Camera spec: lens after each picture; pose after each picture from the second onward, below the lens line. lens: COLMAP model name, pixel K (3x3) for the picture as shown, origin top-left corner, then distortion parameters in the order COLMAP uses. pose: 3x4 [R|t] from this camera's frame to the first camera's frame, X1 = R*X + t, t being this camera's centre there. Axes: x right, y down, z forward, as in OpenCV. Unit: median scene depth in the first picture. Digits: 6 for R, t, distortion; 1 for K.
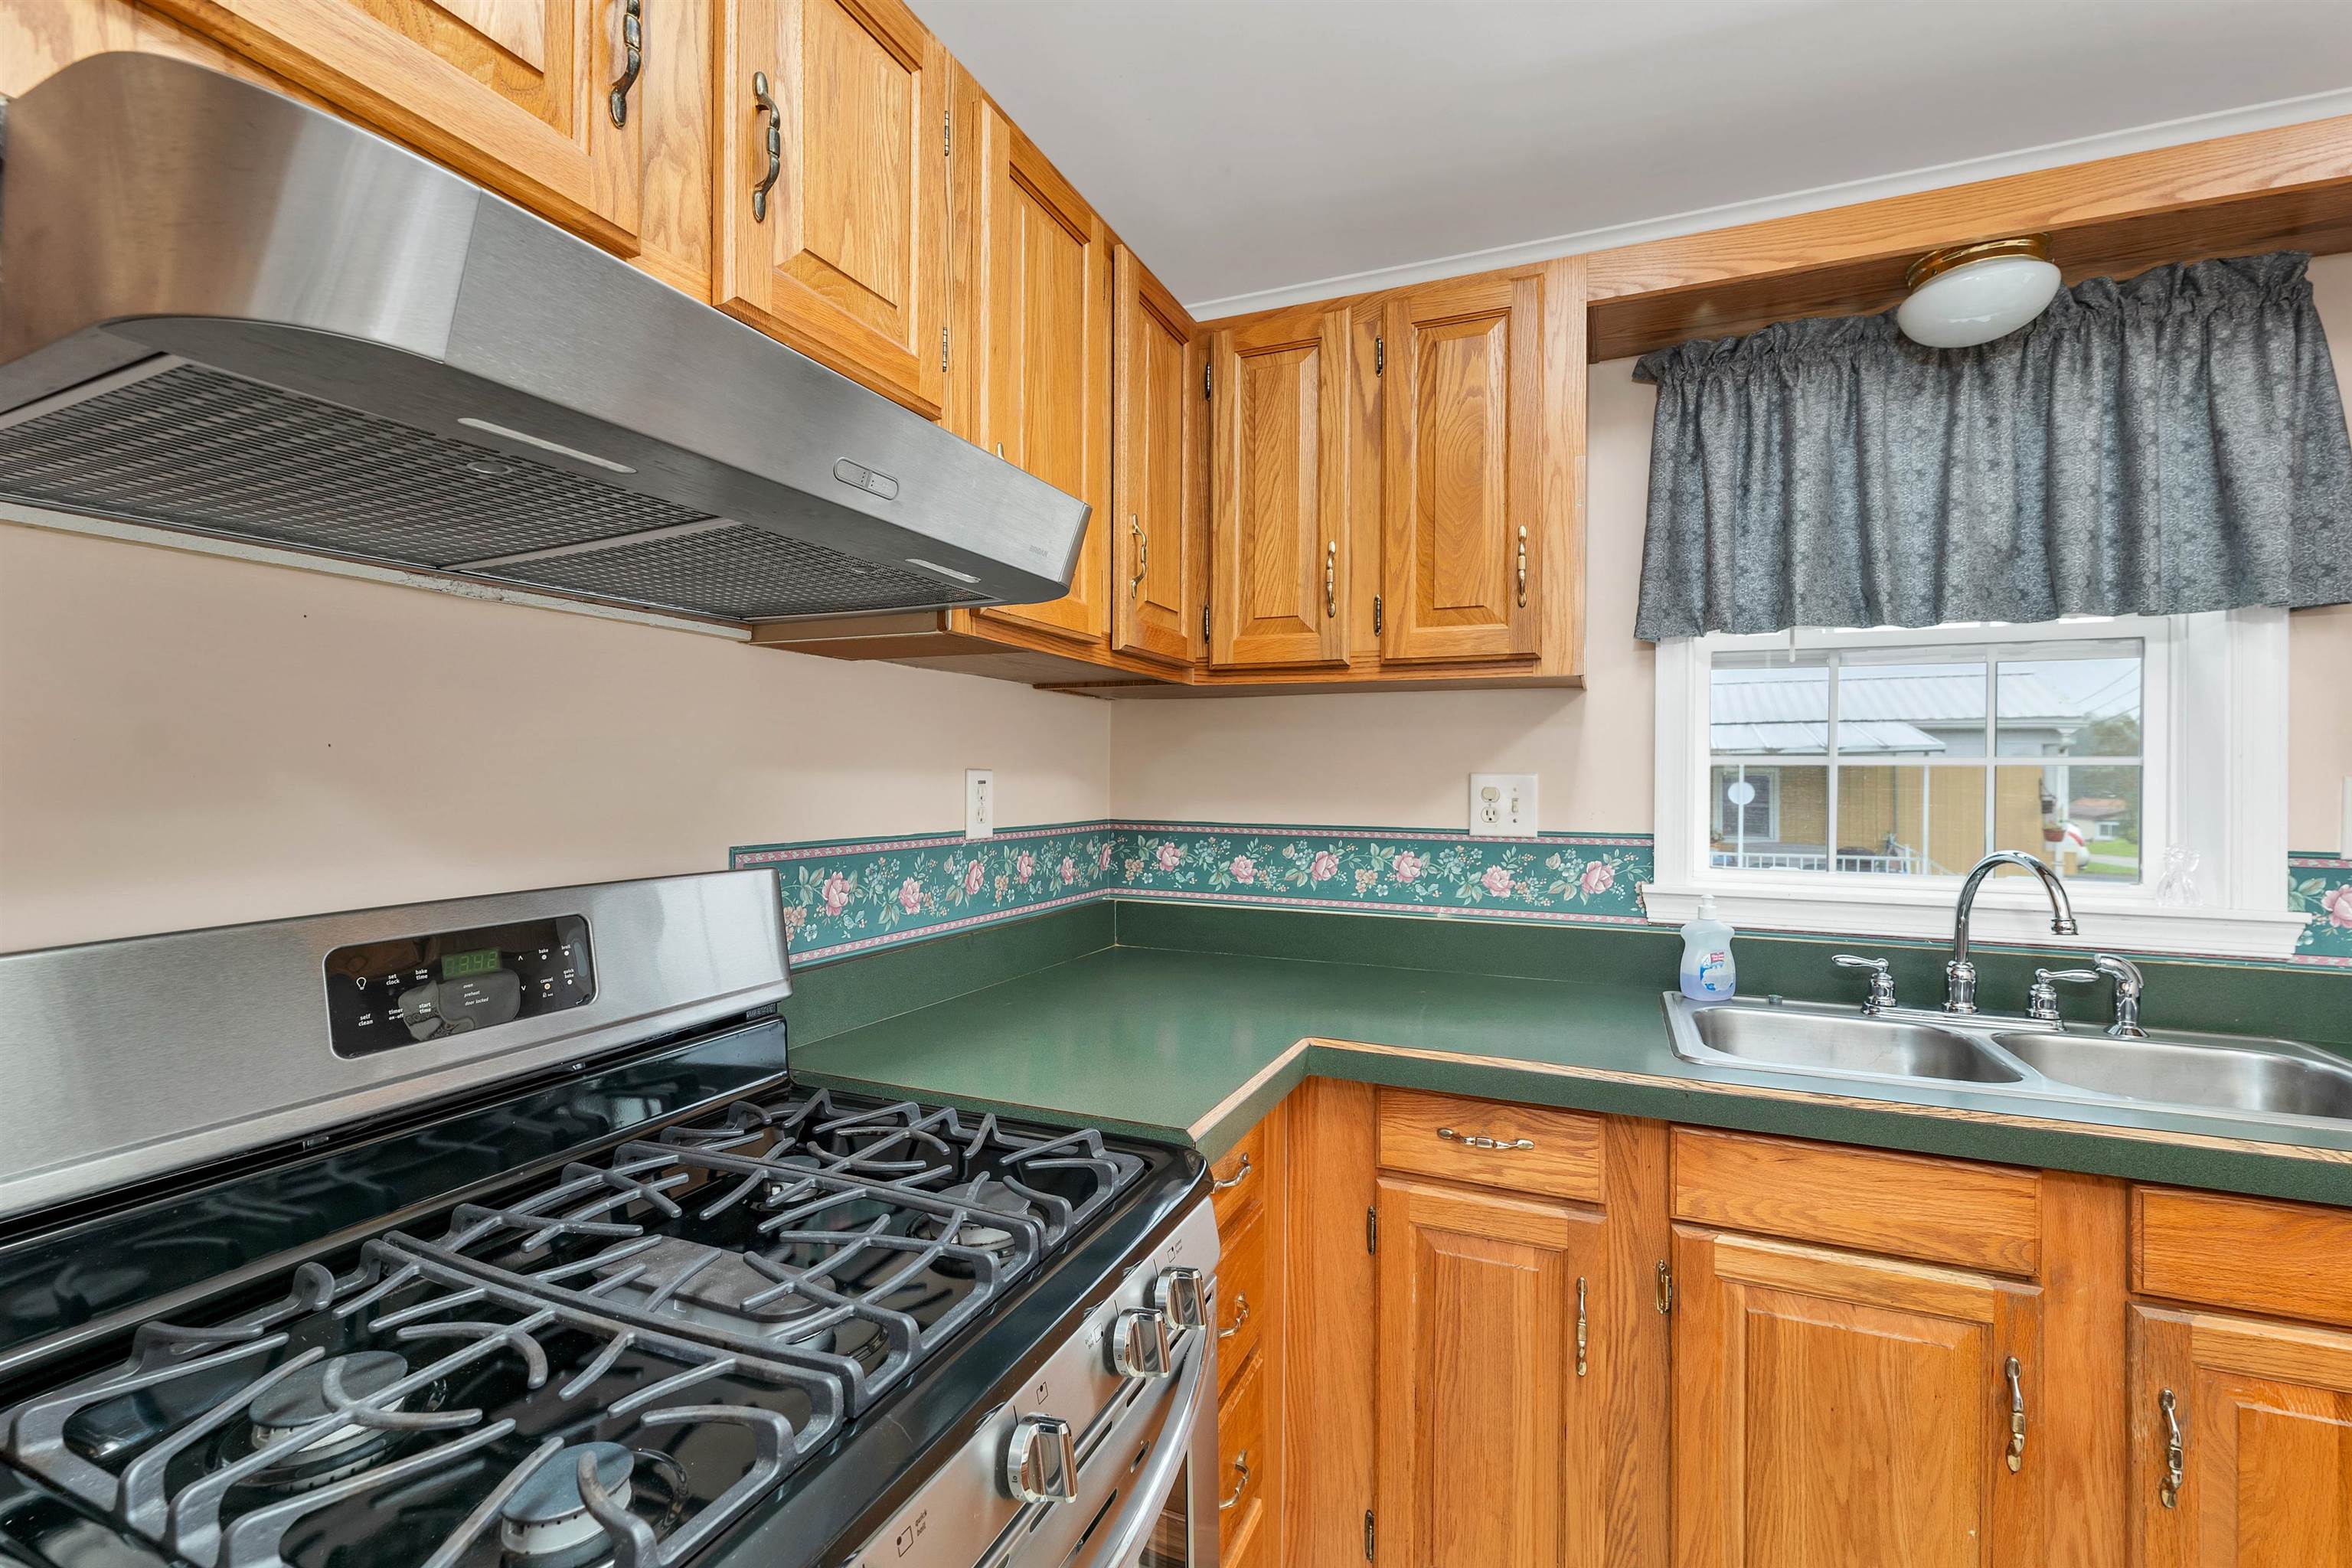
lens RADIAL K [[1024.2, 0, 1183.7], [0, 1024.2, 770.5], [0, 0, 1]] dist [0.003936, -0.001042]
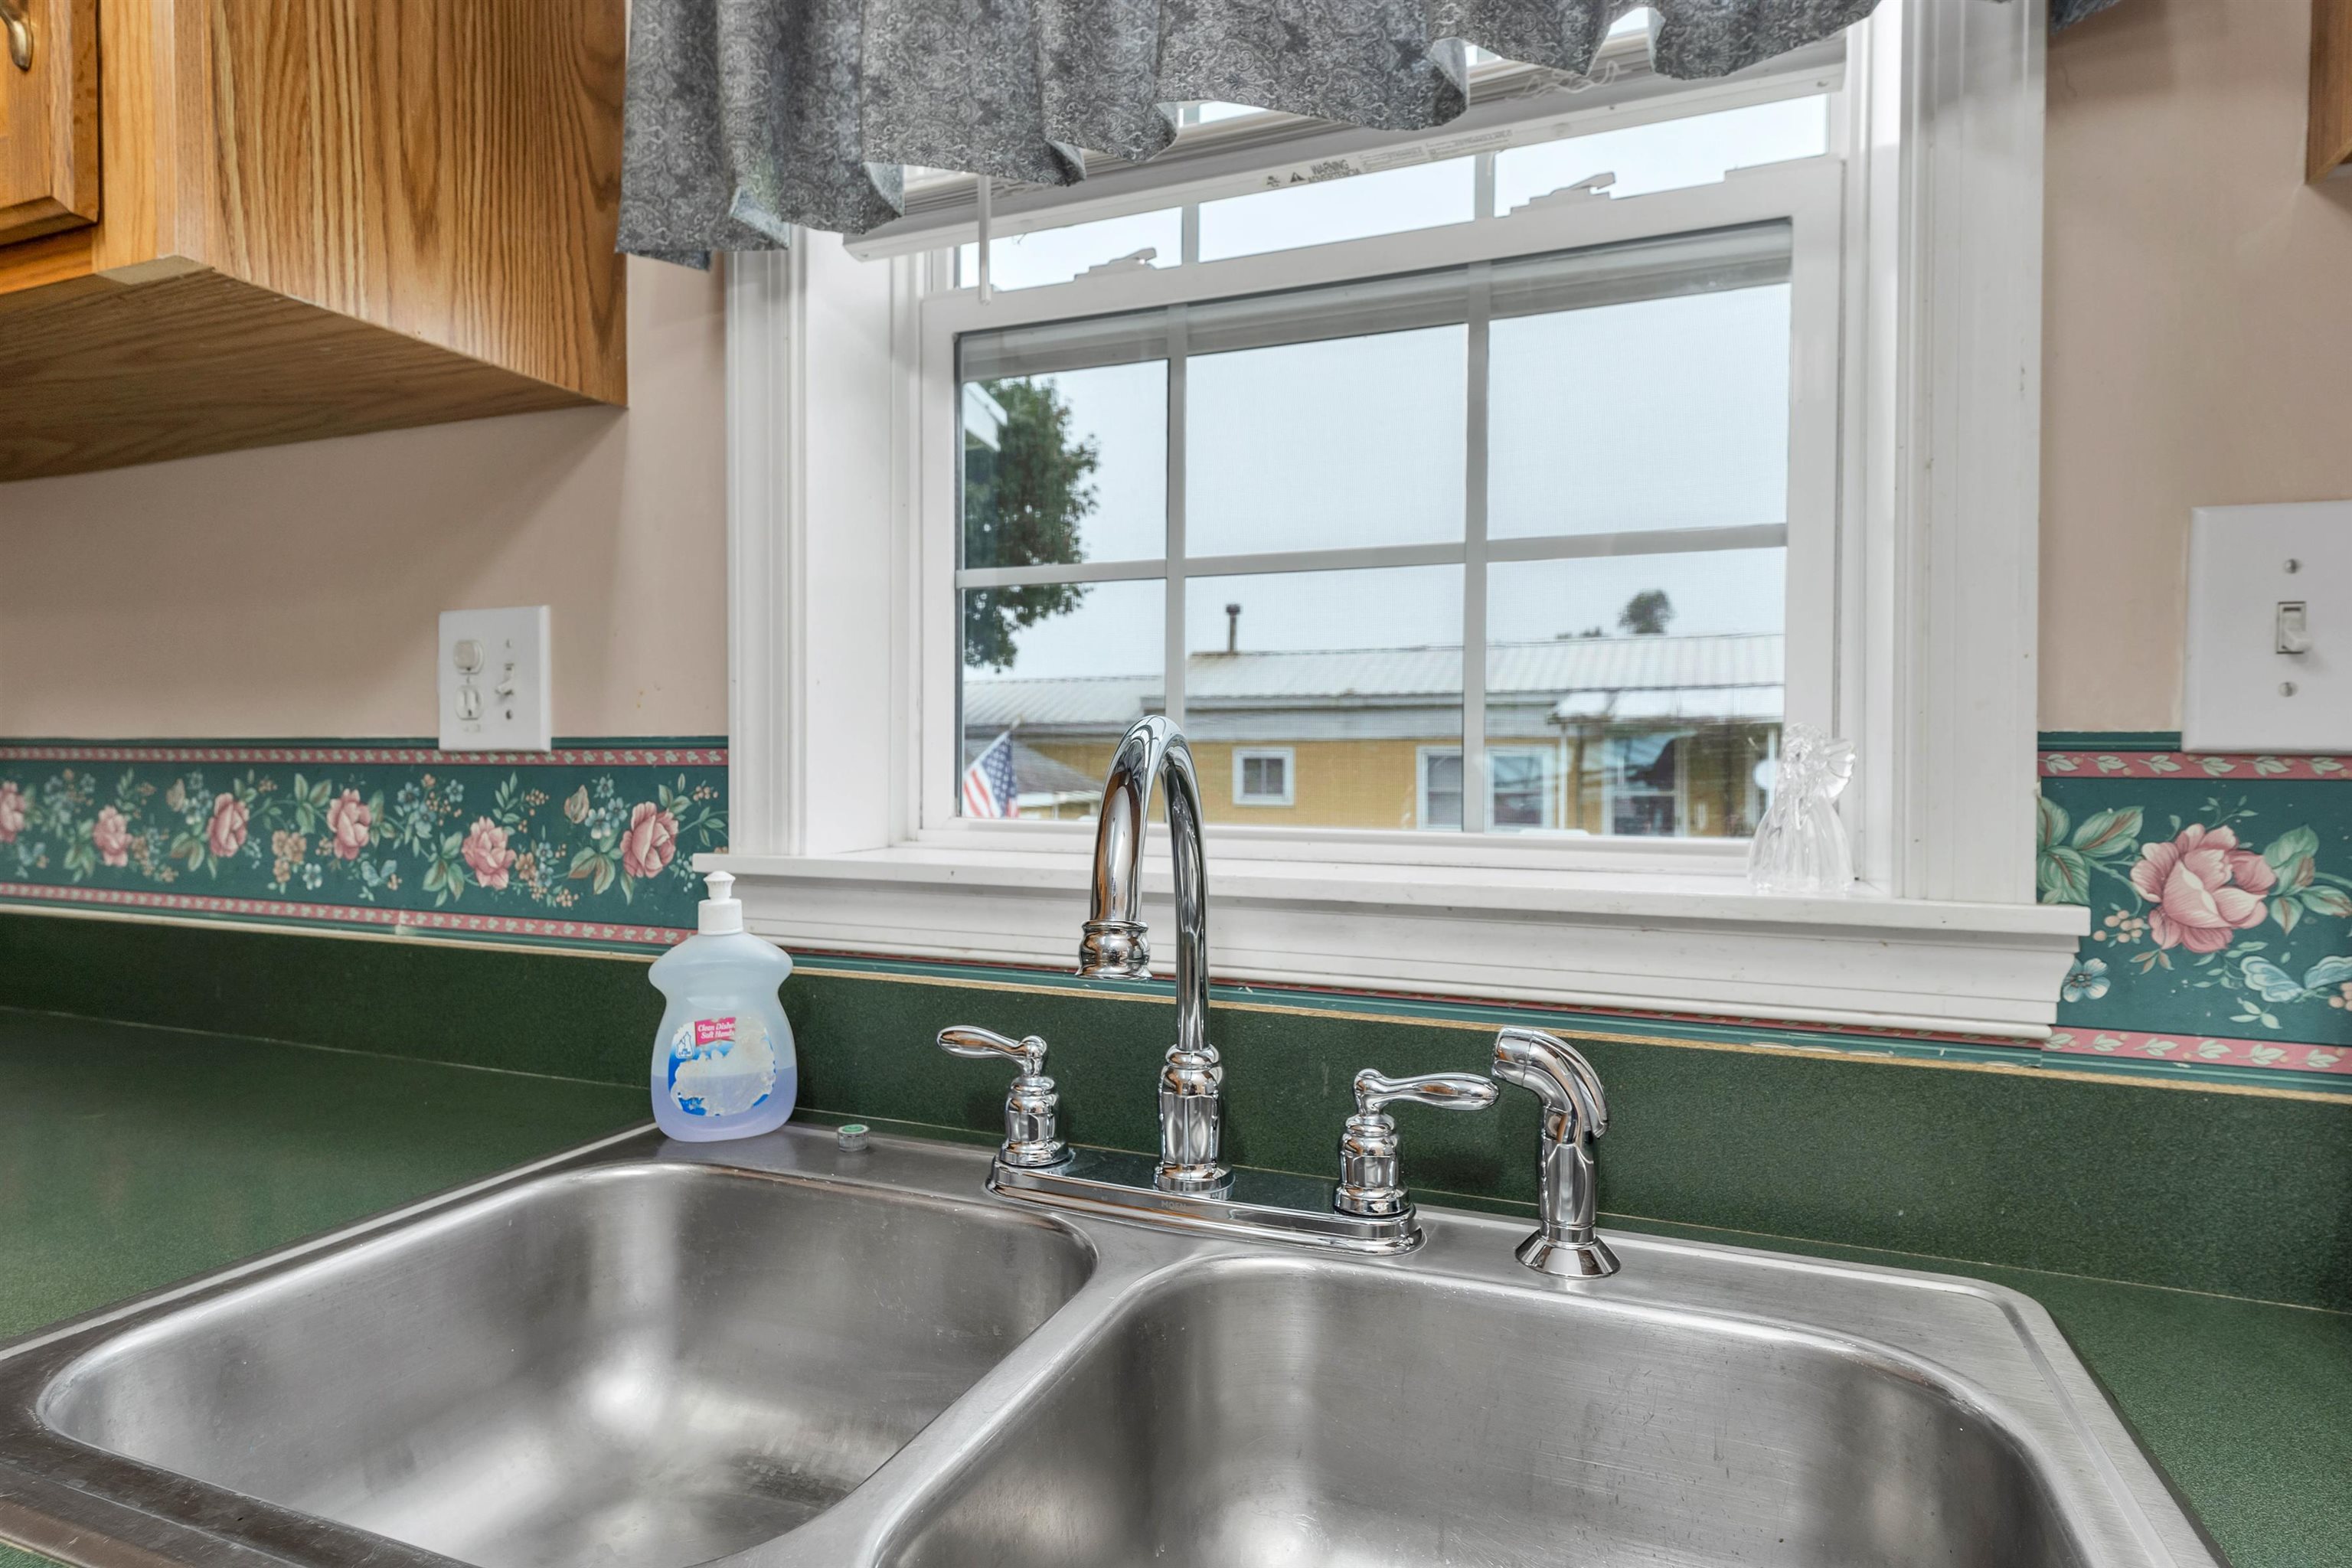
lens RADIAL K [[1269.0, 0, 1180.8], [0, 1269.0, 783.8], [0, 0, 1]] dist [0.006104, 0.002251]
pose [[0.999856, -0.000965, 0.016924, 0.717724], [0.000645, 0.999821, 0.018888, 0.081447], [-0.016939, -0.018874, 0.999678, 0.530221]]
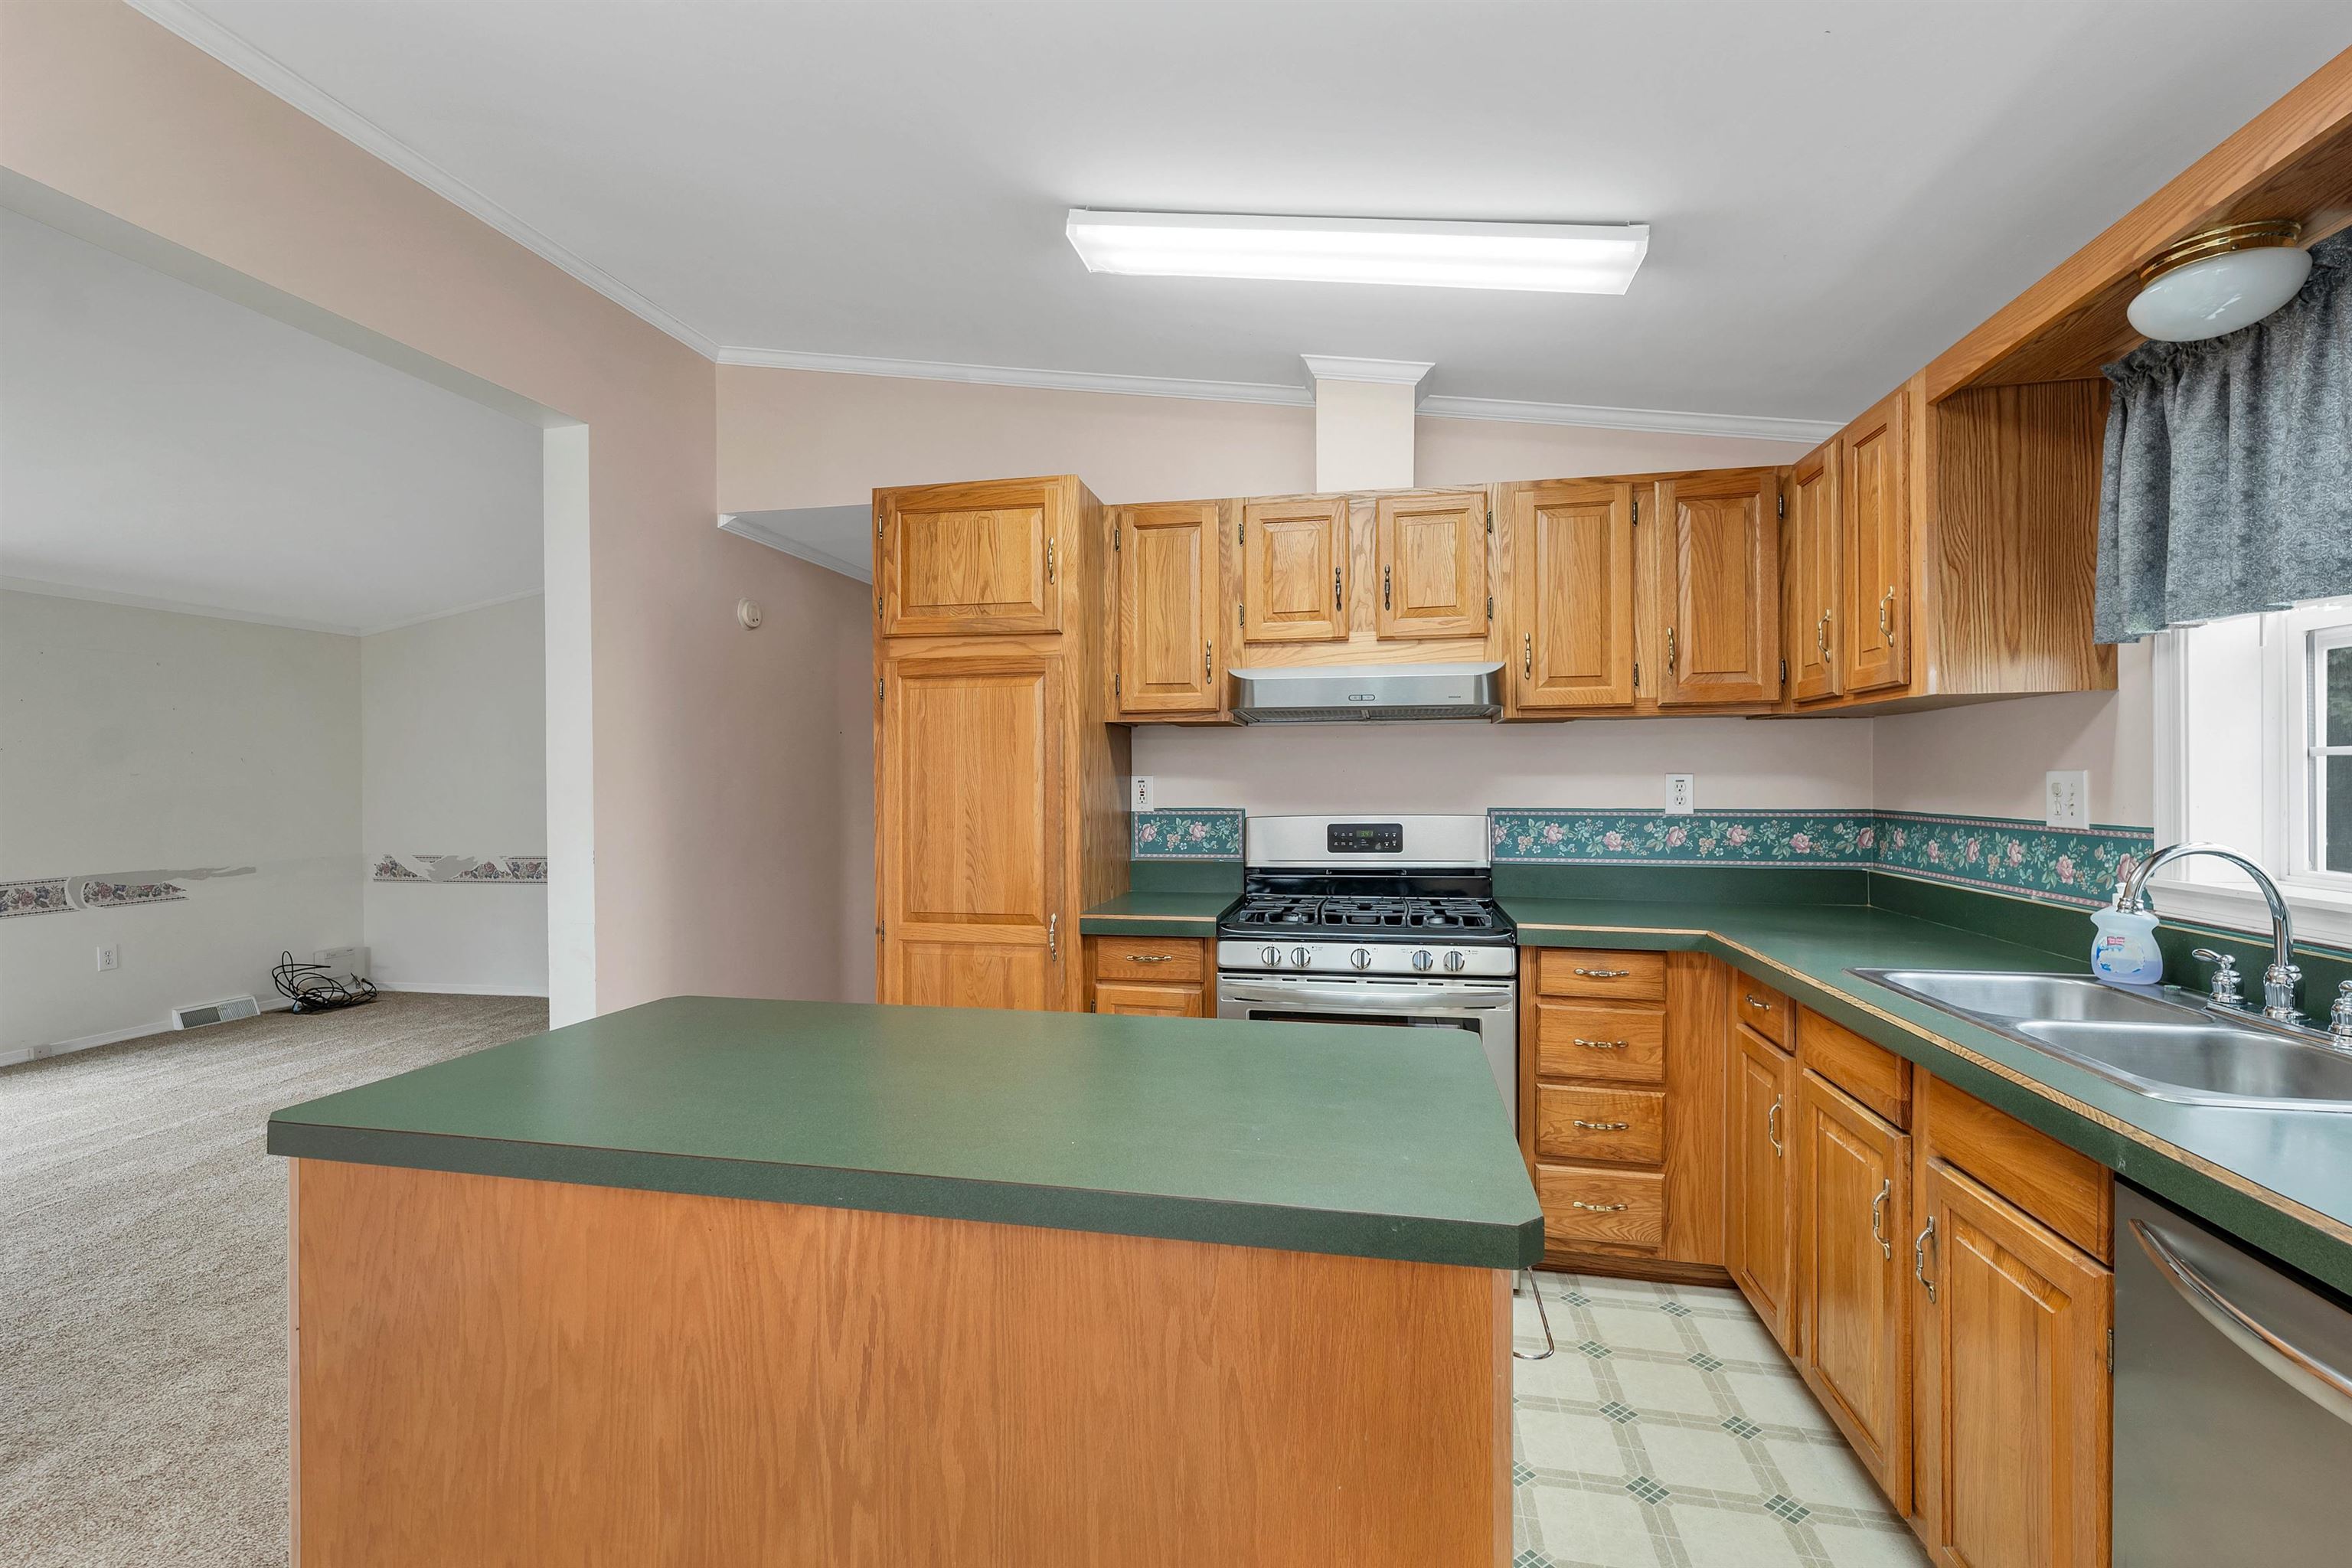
lens RADIAL K [[1024.2, 0, 1161.8], [0, 1024.2, 779.3], [0, 0, 1]] dist [0.003936, -0.001042]
pose [[0.196425, -0.007228, -0.980492, 1.430034], [0.011288, 0.999923, -0.005110, 0.008228], [0.980454, -0.010064, 0.196492, -0.192874]]
